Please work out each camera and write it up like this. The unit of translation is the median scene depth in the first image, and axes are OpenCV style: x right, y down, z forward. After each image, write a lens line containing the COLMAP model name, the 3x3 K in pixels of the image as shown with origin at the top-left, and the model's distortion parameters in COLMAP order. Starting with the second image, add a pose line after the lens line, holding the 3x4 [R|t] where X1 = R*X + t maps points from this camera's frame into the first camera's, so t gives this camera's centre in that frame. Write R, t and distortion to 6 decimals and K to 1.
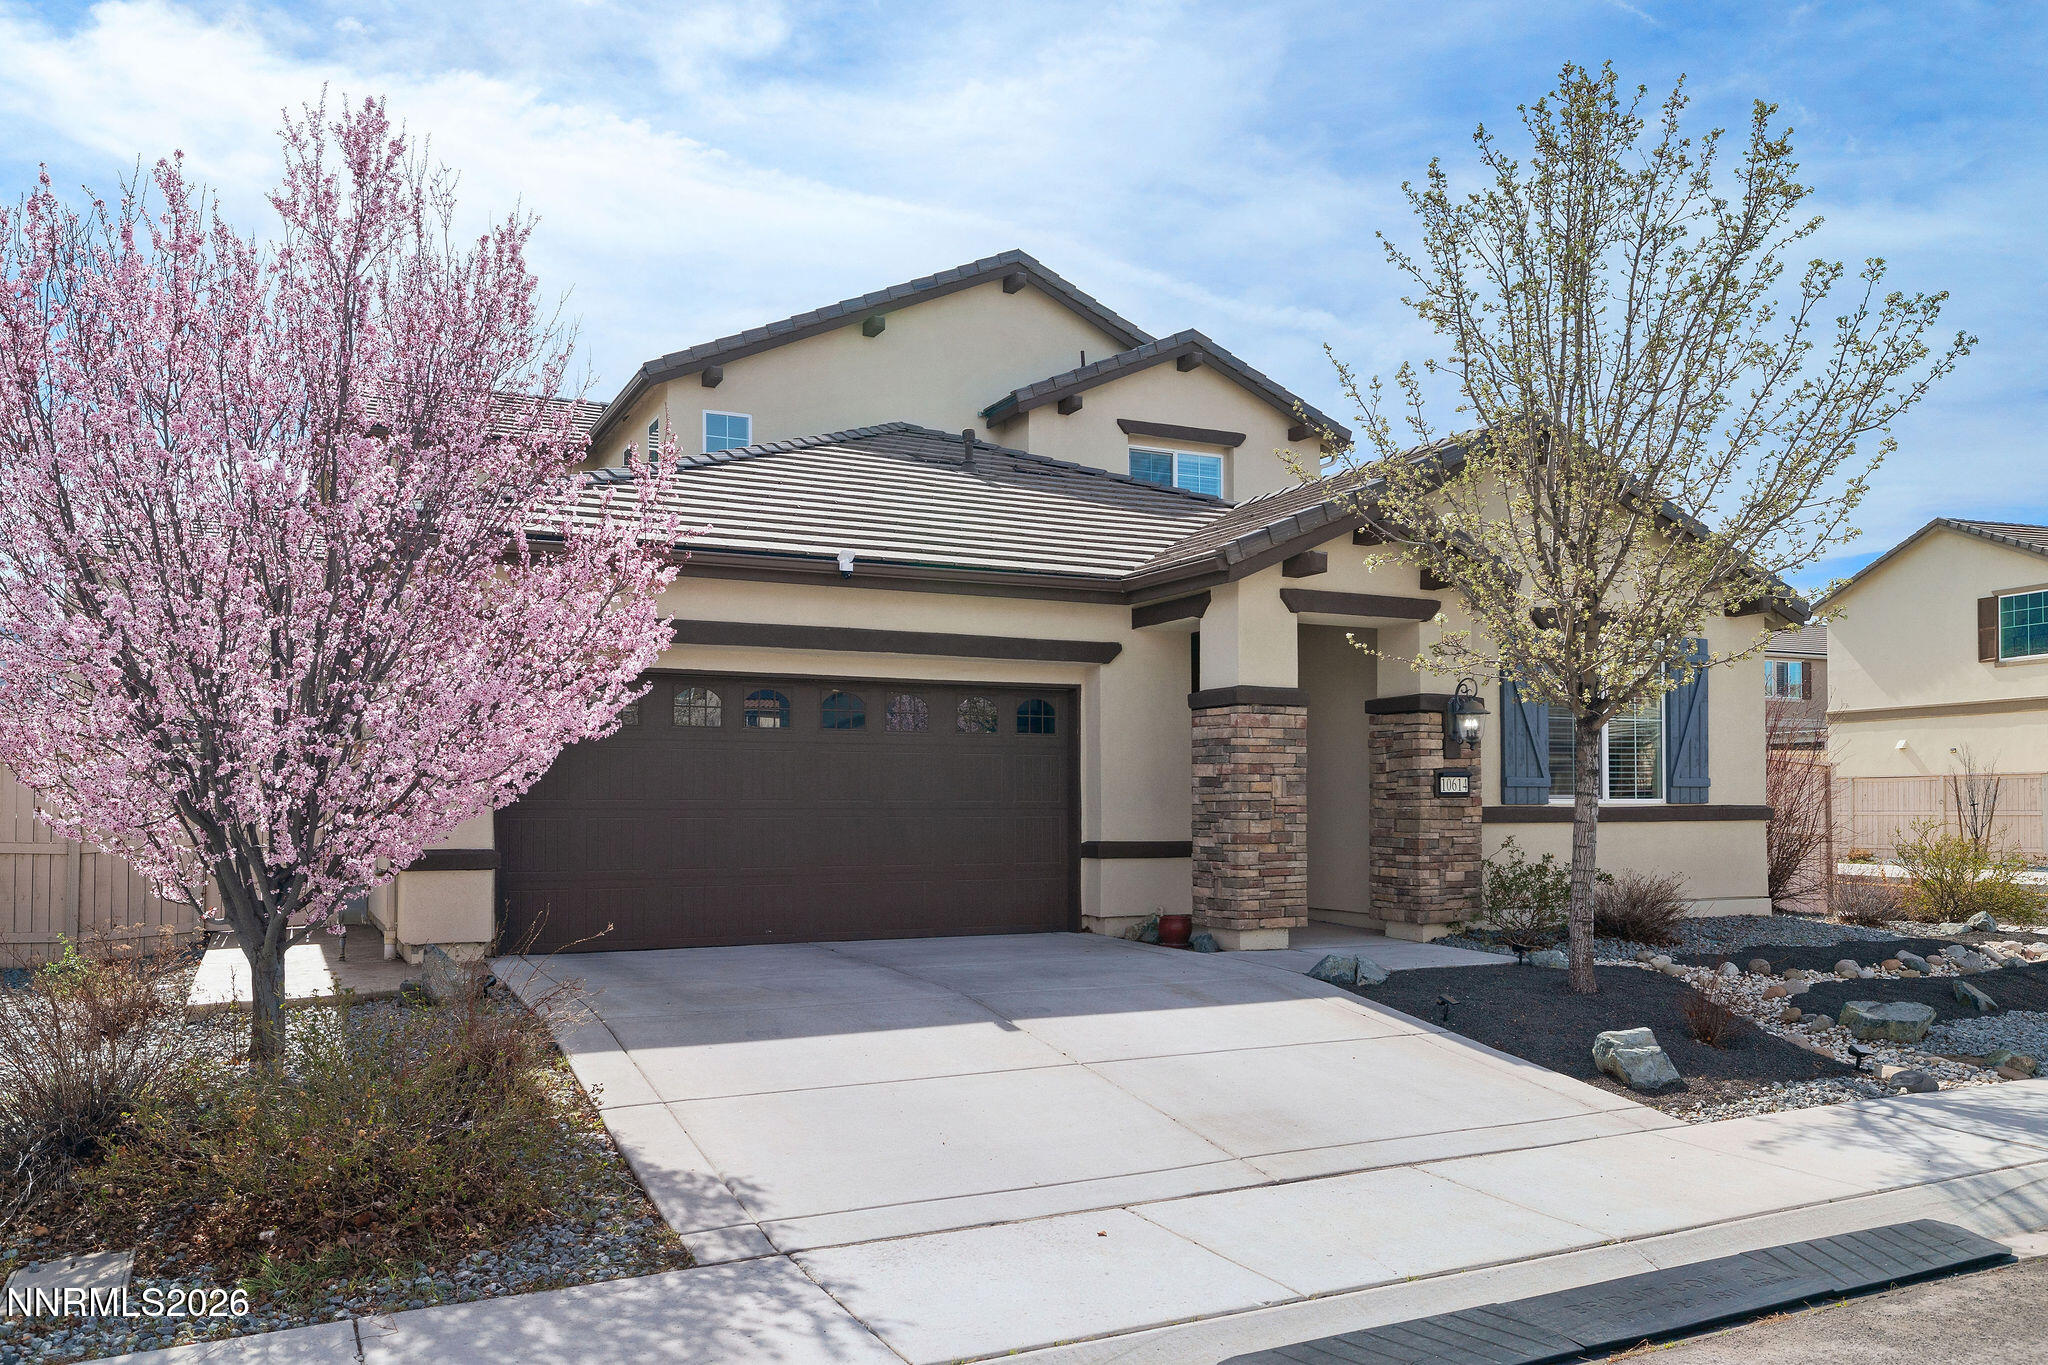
lens RADIAL K [[1555.6, 0, 1020.9], [0, 1555.6, 690.5], [0, 0, 1]] dist [0.008343, -0.010473]
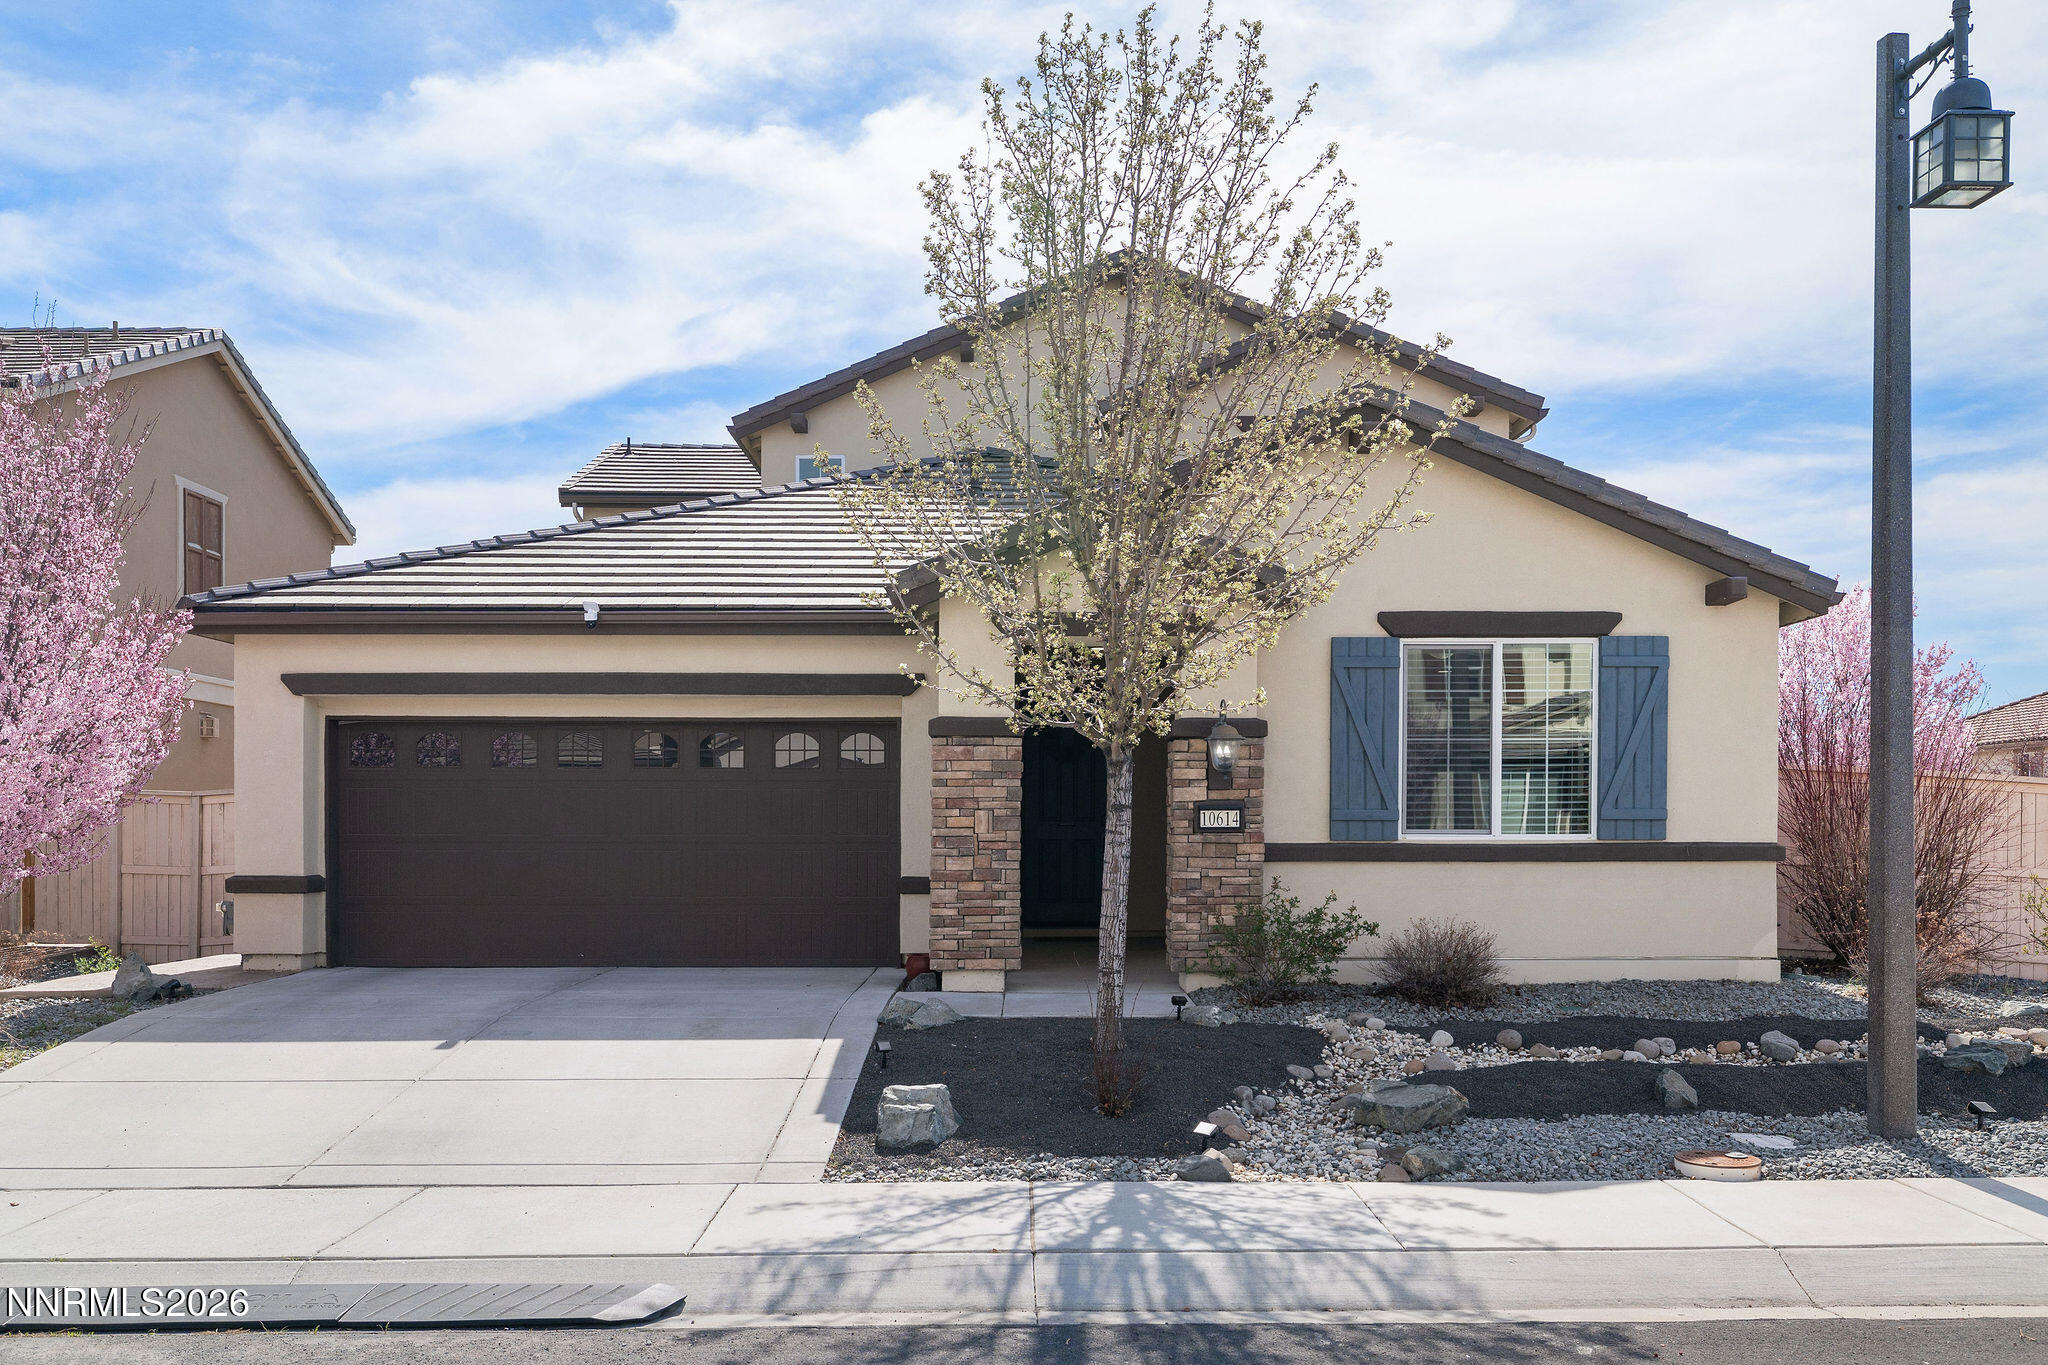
lens RADIAL K [[1665.8, 0, 1063.1], [0, 1665.8, 774.9], [0, 0, 1]] dist [0.002837, -0.019918]
pose [[0.898699, -0.013137, -0.438369, 0.650846], [0.030456, 0.999008, 0.032501, 0.001691], [0.437507, -0.042560, 0.898207, 0.107921]]
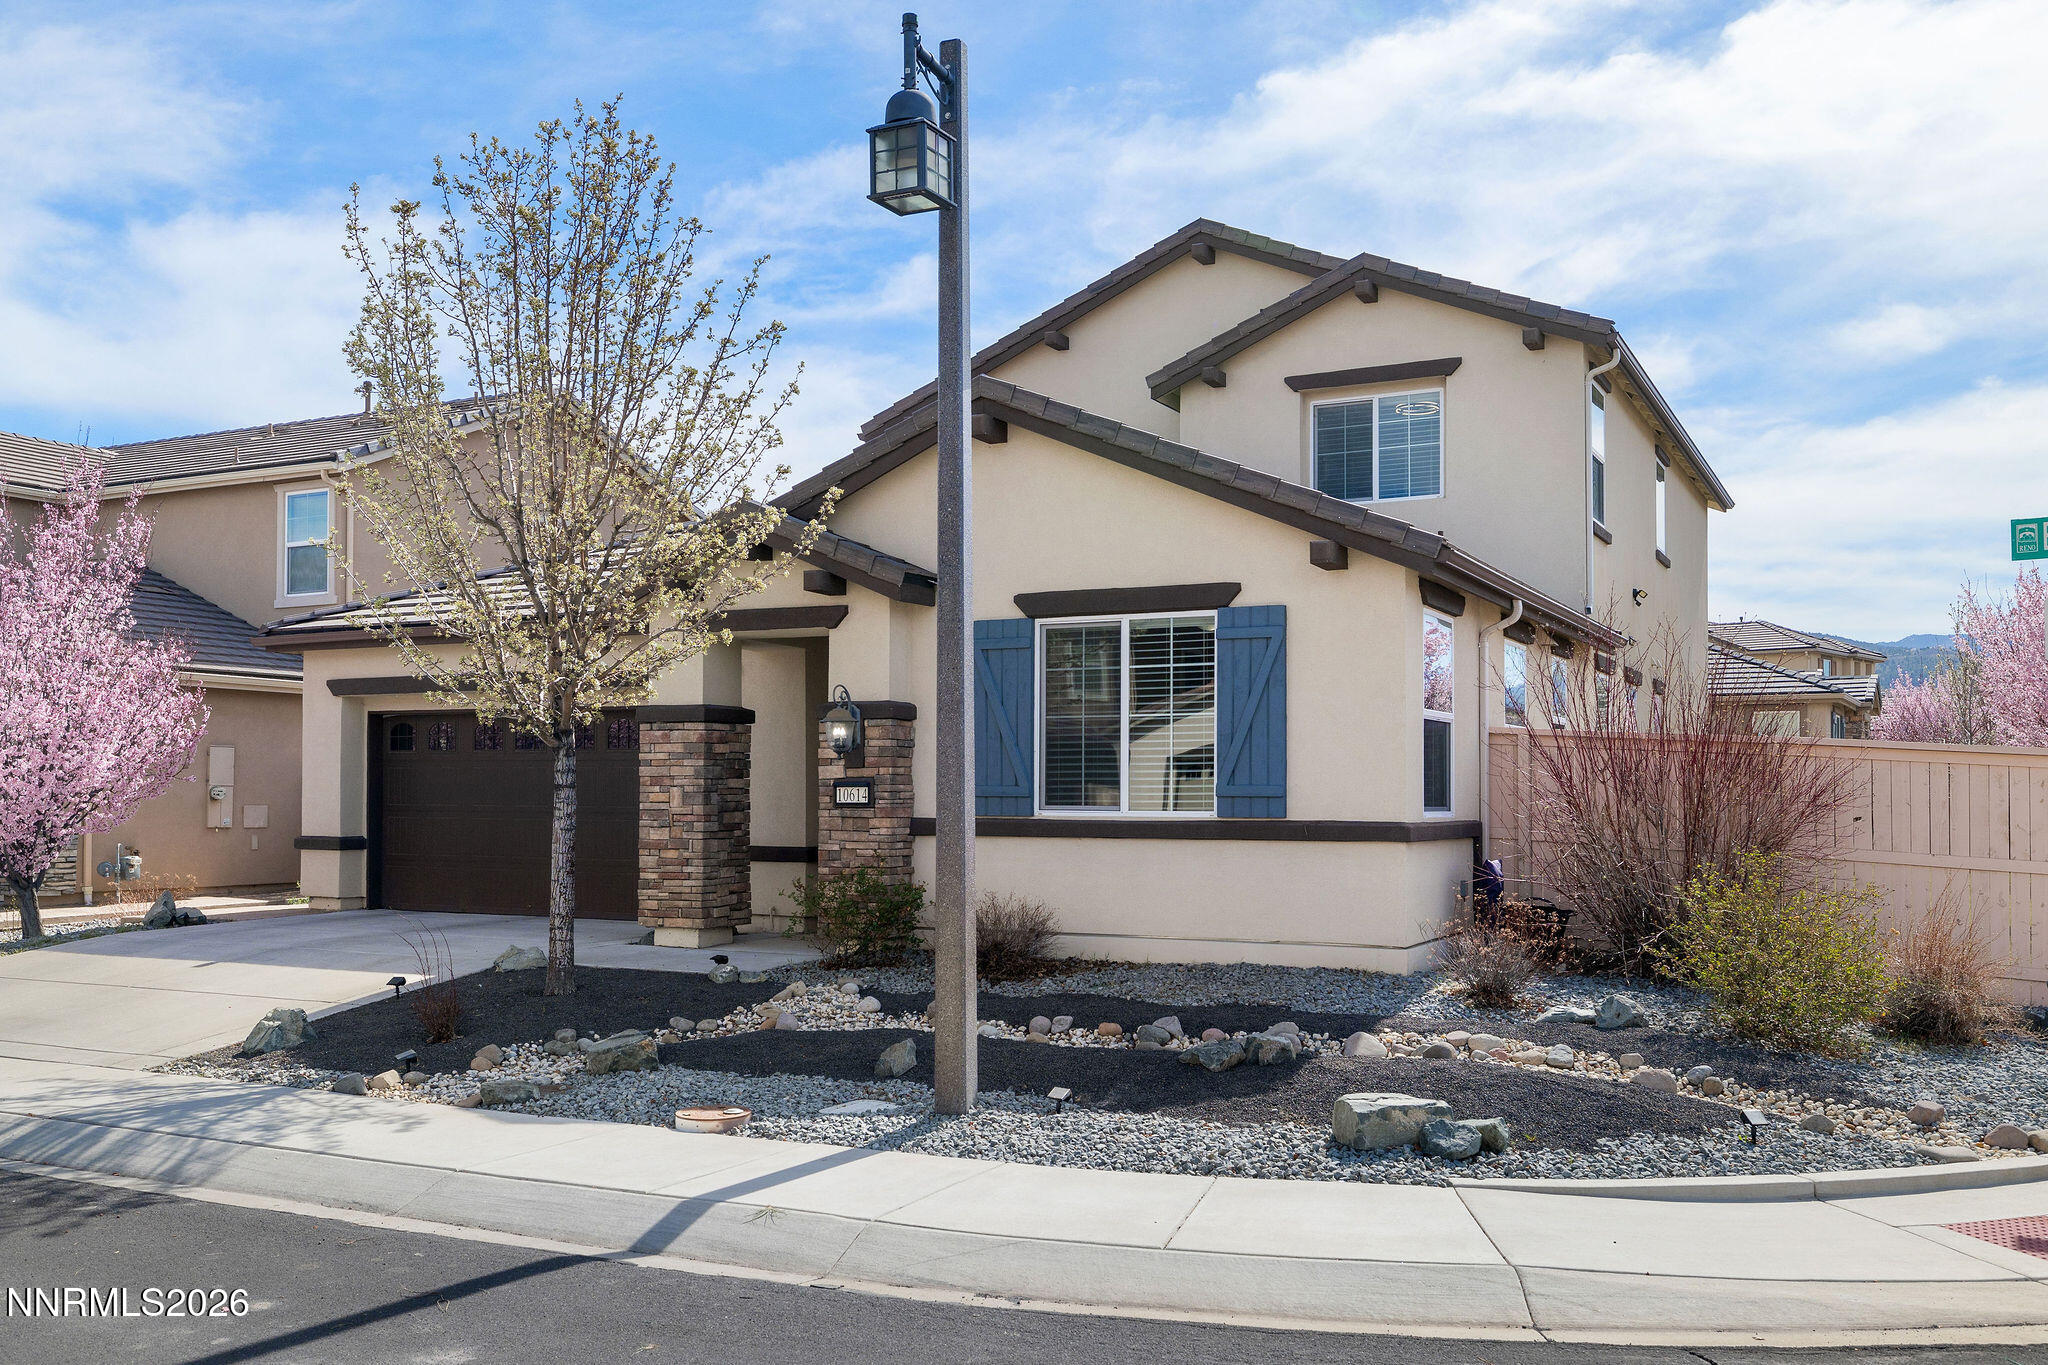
lens RADIAL K [[1714.6, 0, 1024.1], [0, 1714.6, 684.1], [0, 0, 1]] dist [-0.006910, -0.003776]
pose [[0.609578, -0.047098, -0.791326, 1.251378], [0.054793, 0.998349, -0.017210, 0.016968], [0.790830, -0.032868, 0.611152, 0.461058]]
